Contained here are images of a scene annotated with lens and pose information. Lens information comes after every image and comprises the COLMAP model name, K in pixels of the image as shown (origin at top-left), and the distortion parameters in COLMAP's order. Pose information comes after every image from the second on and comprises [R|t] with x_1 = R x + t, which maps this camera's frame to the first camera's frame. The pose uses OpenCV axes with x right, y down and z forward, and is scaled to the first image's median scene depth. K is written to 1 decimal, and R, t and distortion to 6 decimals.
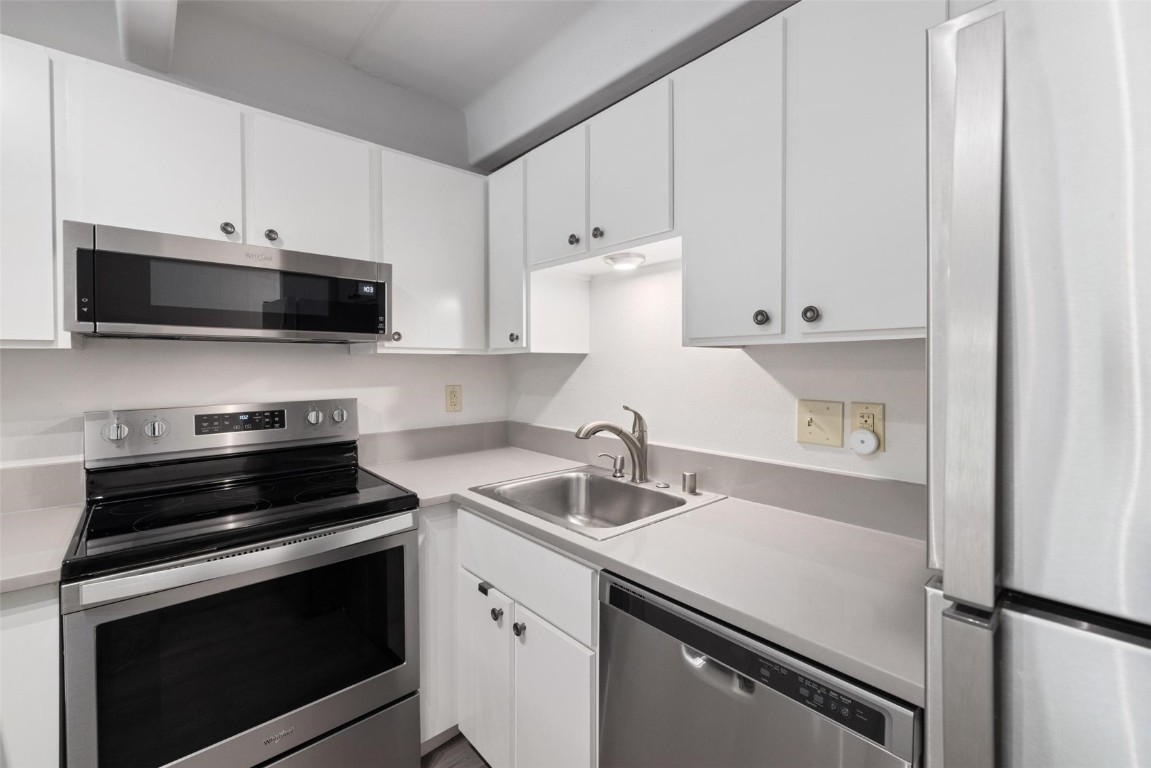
lens RADIAL K [[491.0, 0, 607.5], [0, 491.0, 368.6], [0, 0, 1]] dist [0.006320, -0.001697]
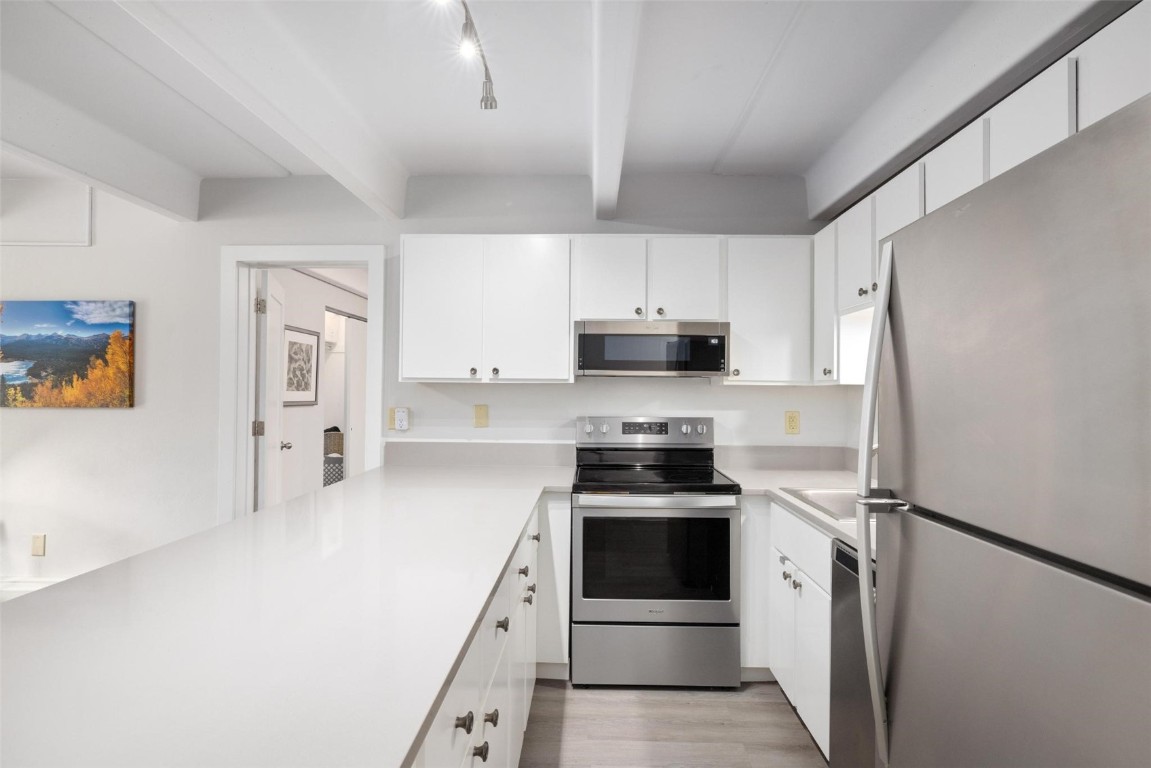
lens RADIAL K [[575.1, 0, 568.0], [0, 575.1, 379.2], [0, 0, 1]] dist [-0.004329, 0.003776]
pose [[0.696153, -0.005303, -0.717874, 0.440882], [-0.018538, 0.999506, -0.025361, 0.002248], [0.717654, 0.030963, 0.695711, -0.499550]]
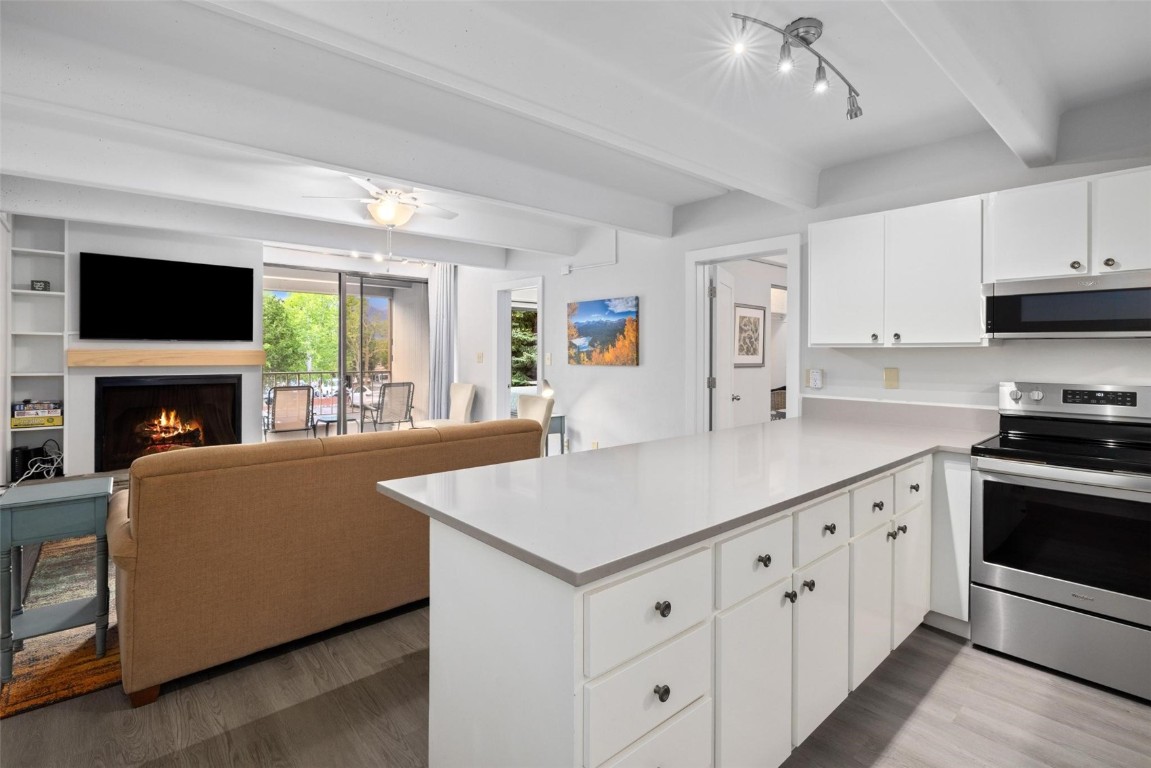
lens RADIAL K [[544.0, 0, 573.5], [0, 544.0, 351.8], [0, 0, 1]] dist [0.001519, -0.001008]
pose [[-0.032854, 0.002210, -0.999458, 0.878609], [-0.017235, 0.999848, 0.002777, 0.001376], [0.999312, 0.017317, -0.032811, -0.440529]]
